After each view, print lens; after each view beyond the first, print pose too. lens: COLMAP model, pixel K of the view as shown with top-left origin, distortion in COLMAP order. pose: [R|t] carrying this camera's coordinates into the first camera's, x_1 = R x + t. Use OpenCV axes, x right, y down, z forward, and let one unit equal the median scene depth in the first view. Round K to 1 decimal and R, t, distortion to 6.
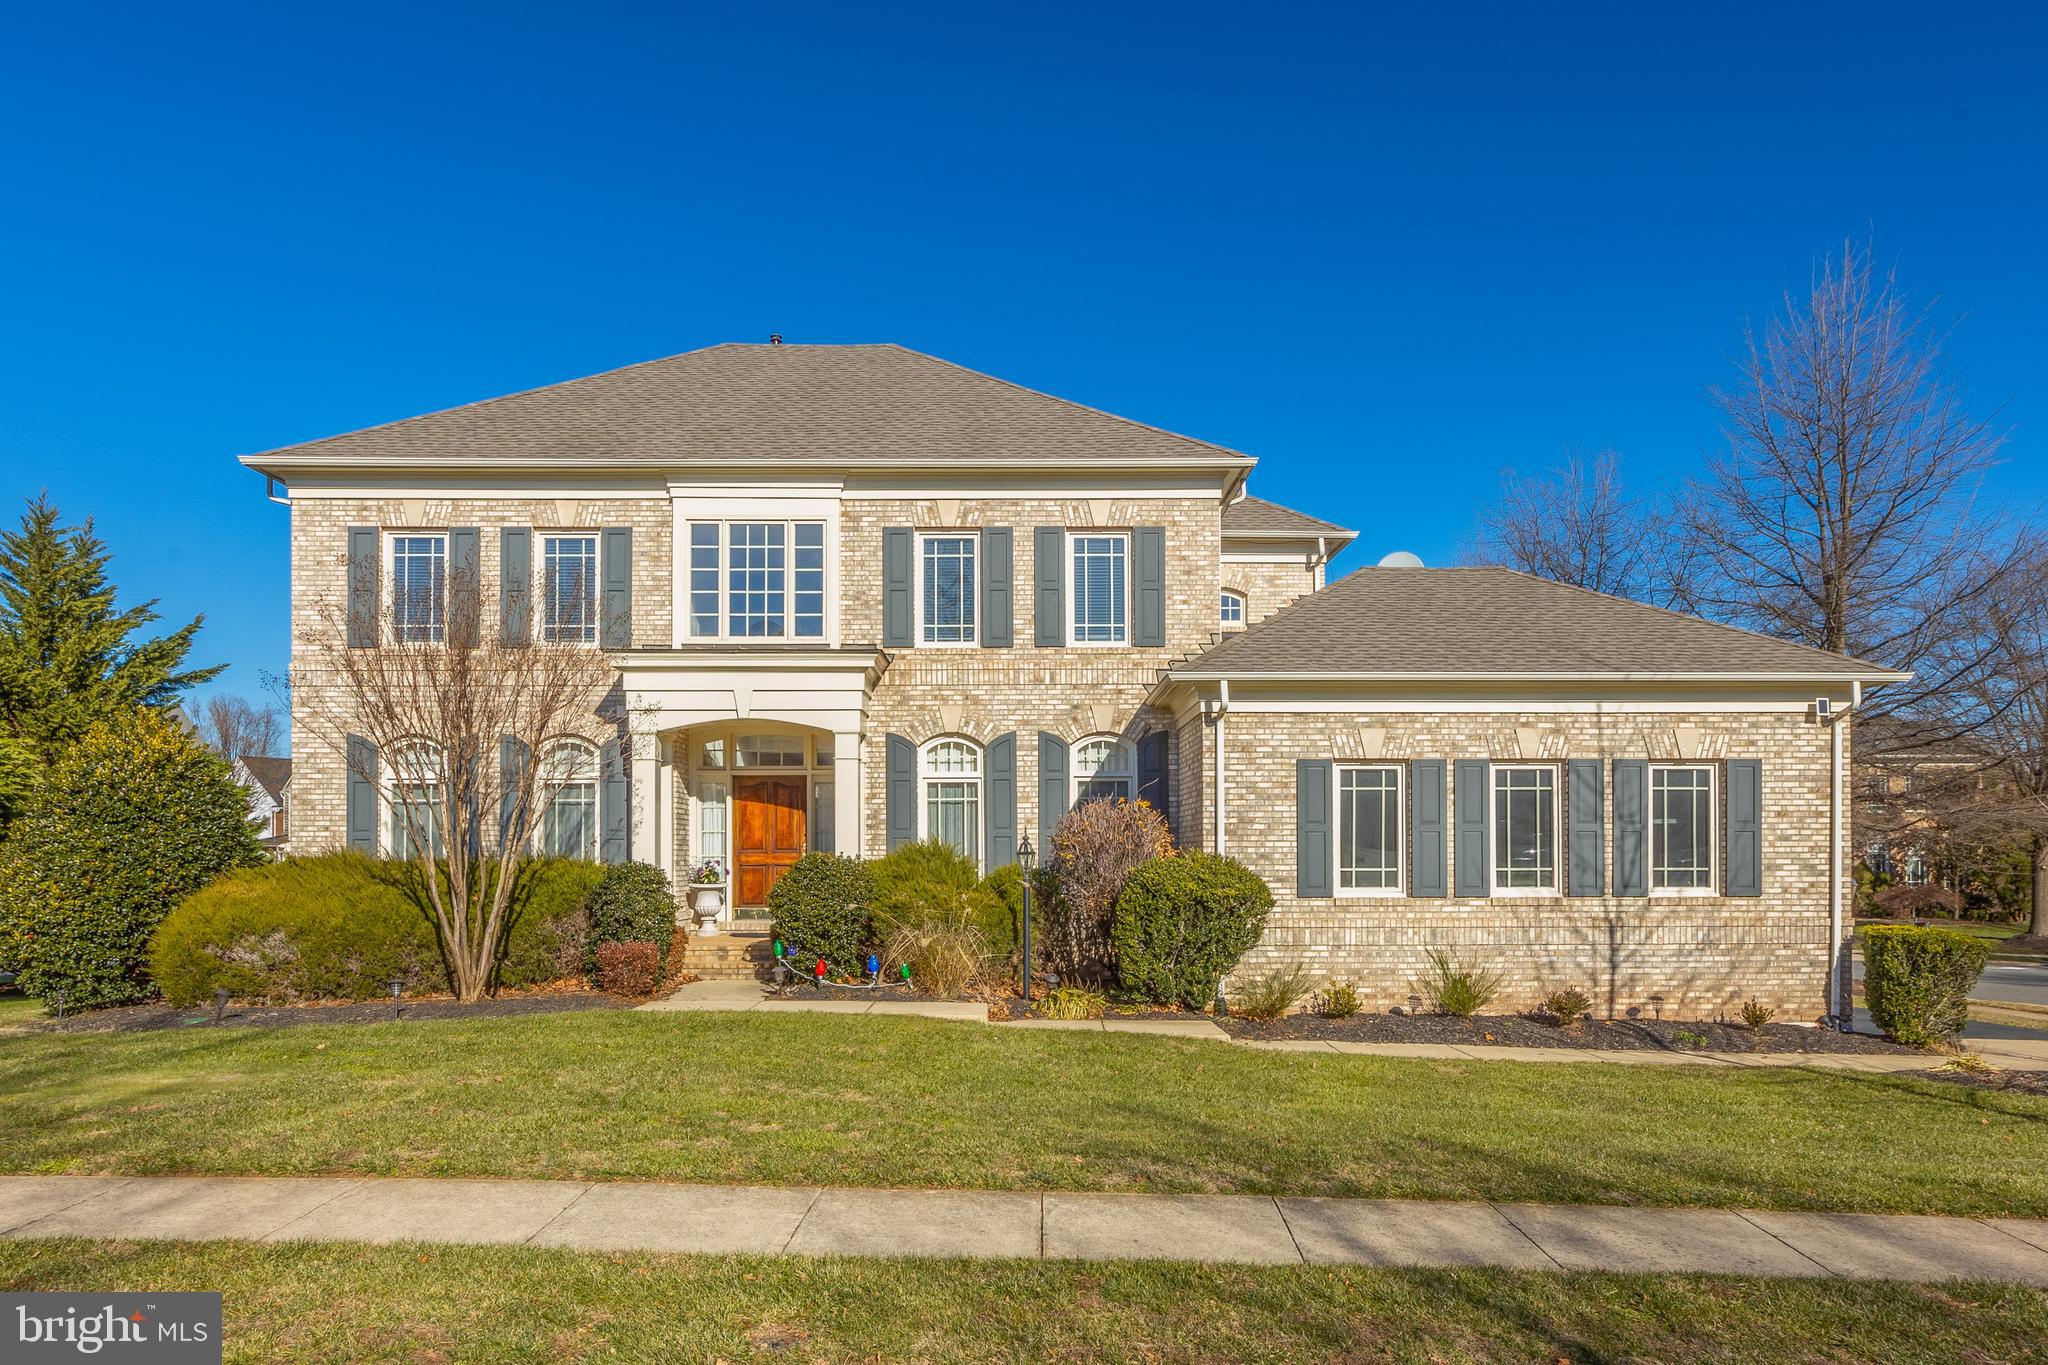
lens RADIAL K [[1379.8, 0, 1027.9], [0, 1379.8, 825.2], [0, 0, 1]] dist [-0.002516, 0.000331]
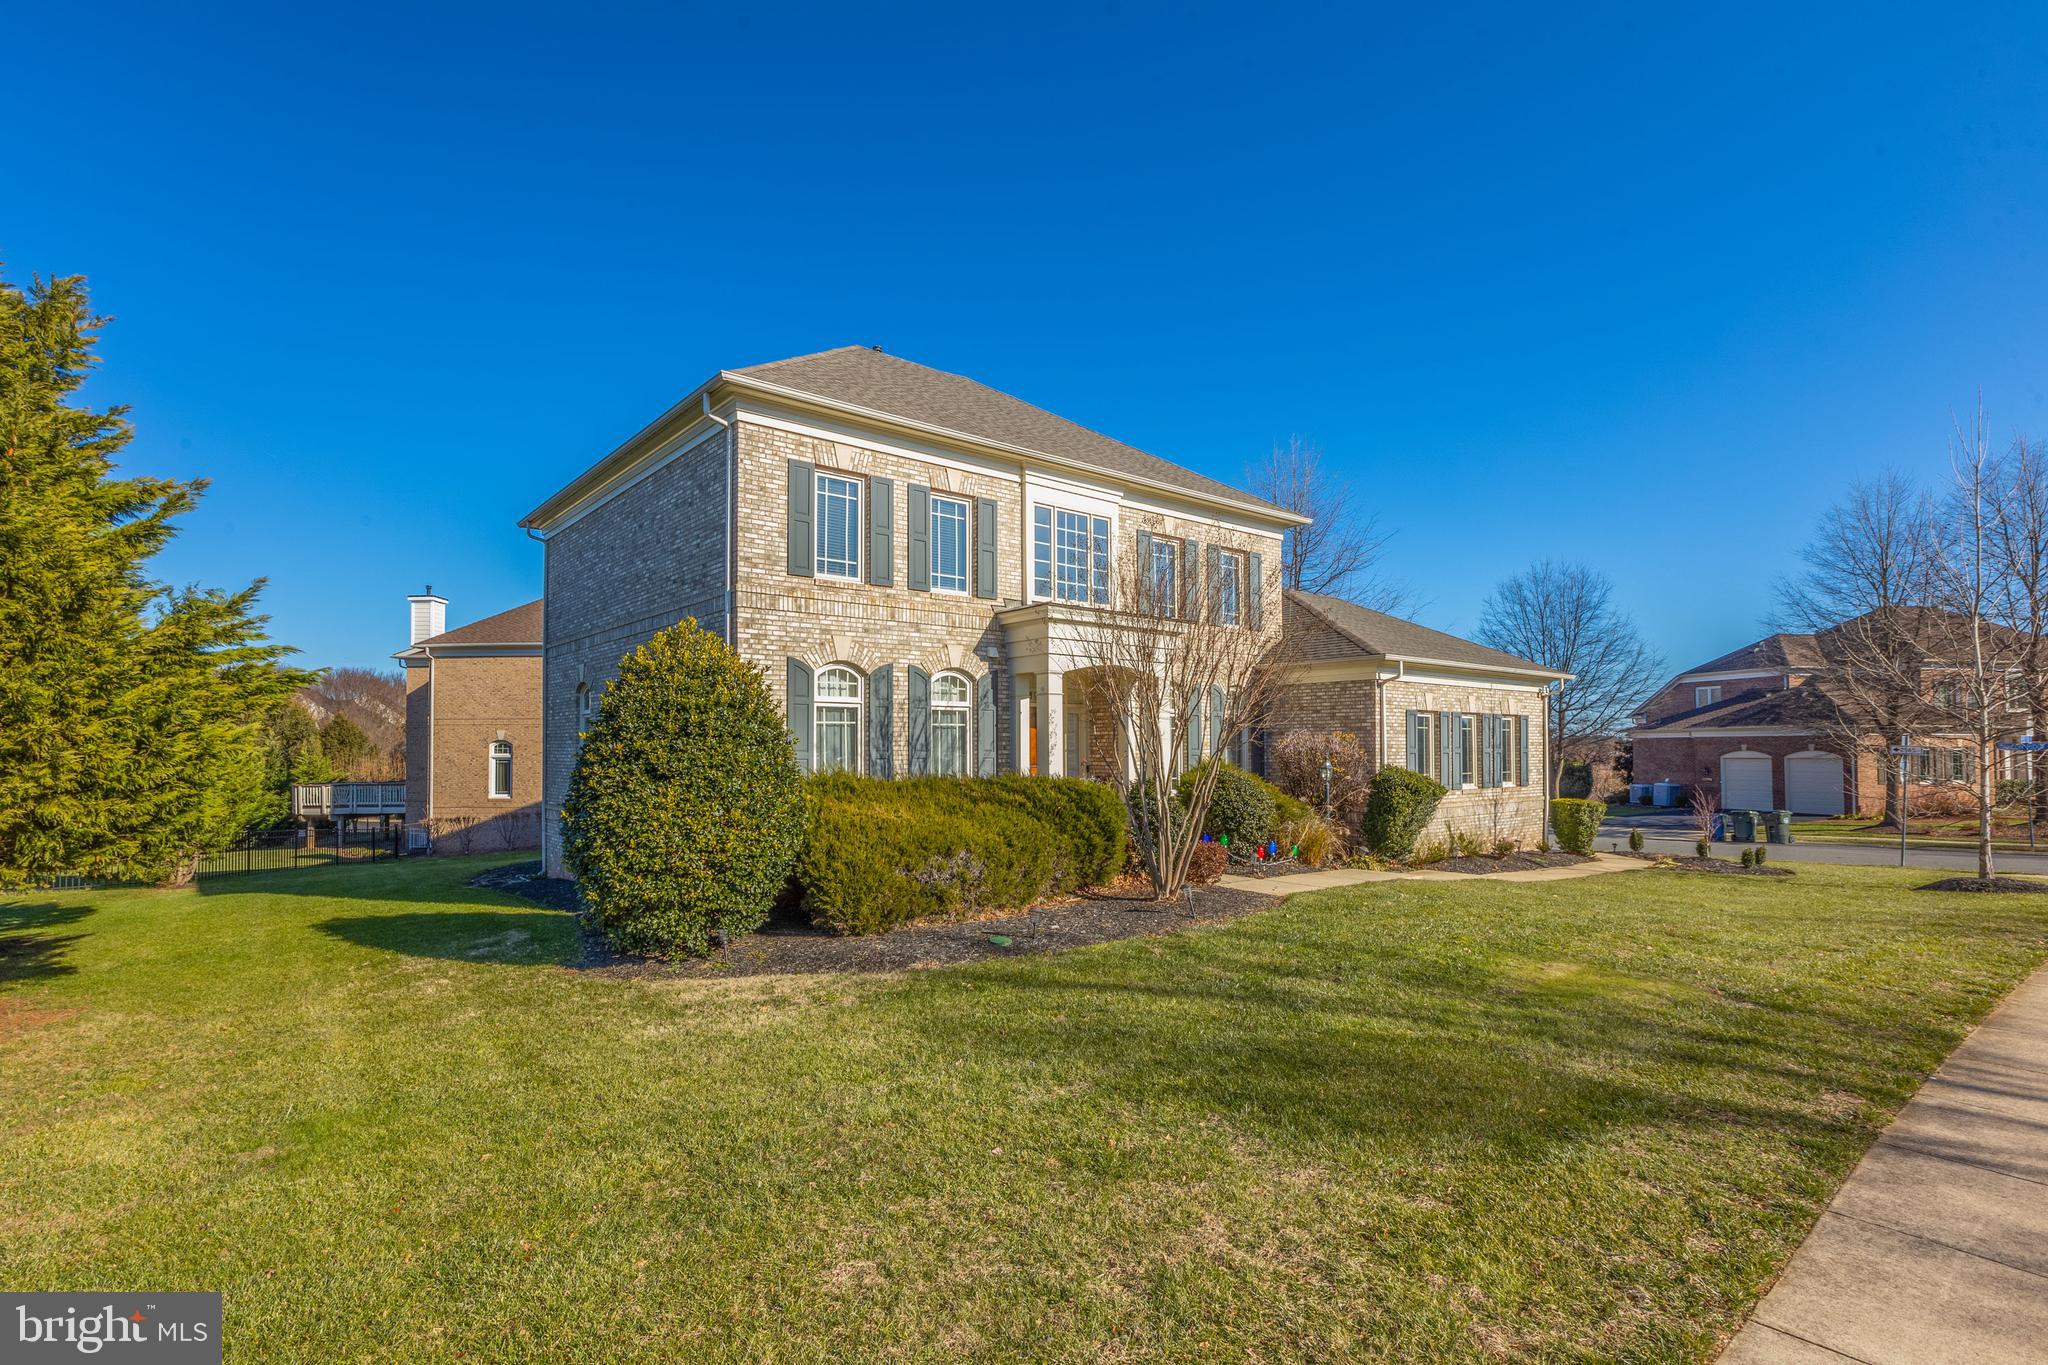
lens RADIAL K [[1023.0, 0, 1016.5], [0, 1023.0, 738.5], [0, 0, 1]] dist [0.000379, 0.000129]
pose [[0.779149, 0.010709, 0.626747, -0.934321], [-0.001279, 0.999879, -0.015494, 0.007585], [-0.626837, 0.011271, 0.779069, 0.324855]]
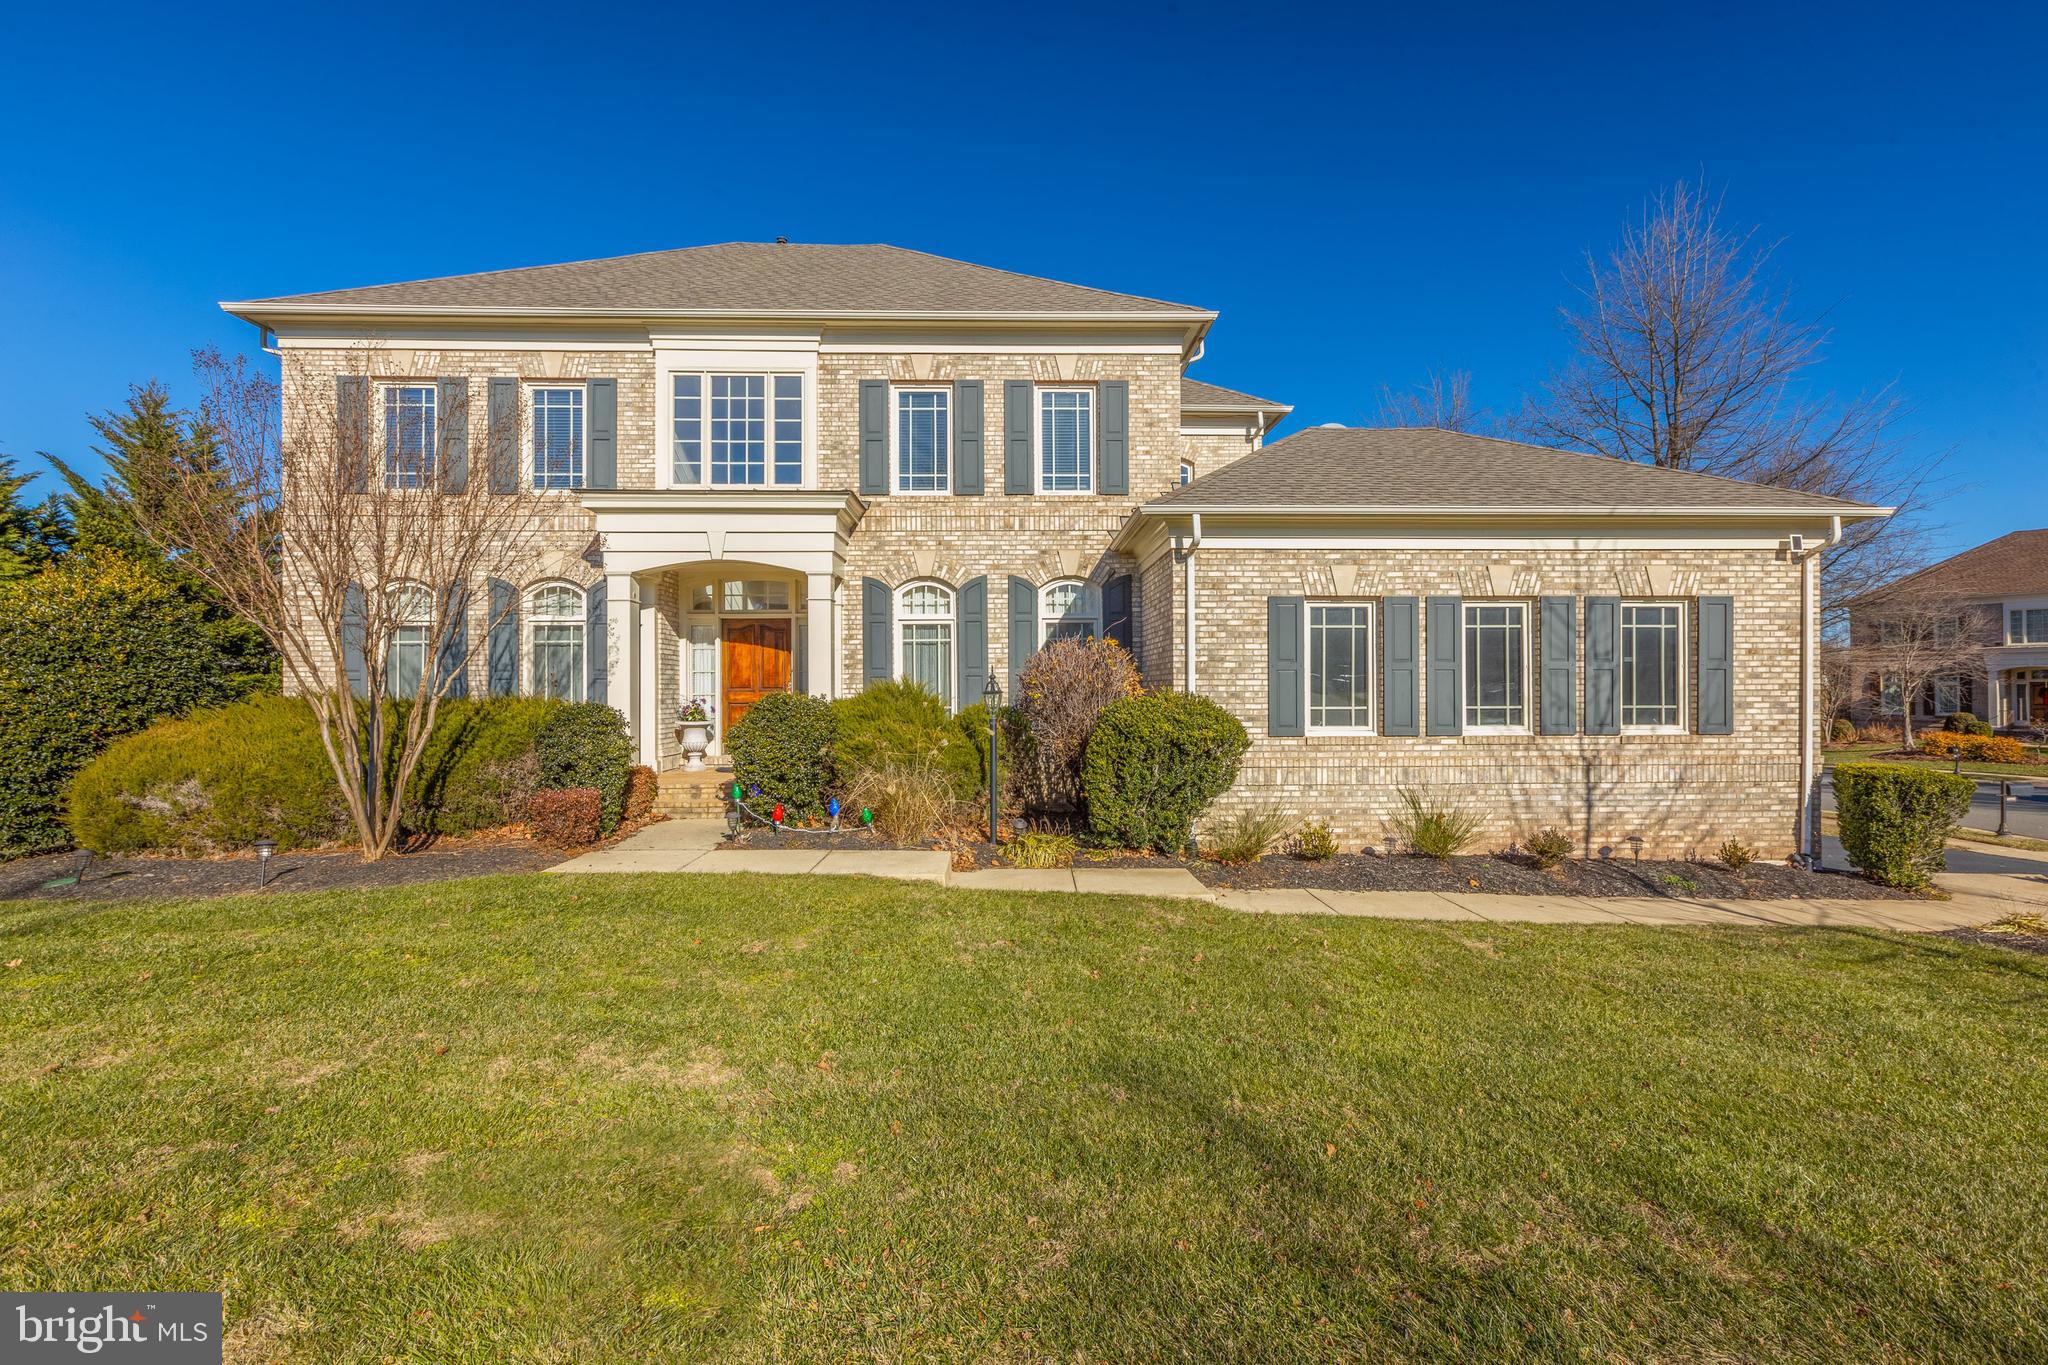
lens RADIAL K [[906.4, 0, 1023.9], [0, 906.4, 676.4], [0, 0, 1]] dist [0.001387, 0.000365]
pose [[0.999924, -0.001716, 0.012186, 0.012283], [0.001620, 0.999967, 0.007909, 0.003781], [-0.012199, -0.007888, 0.999894, 0.348405]]
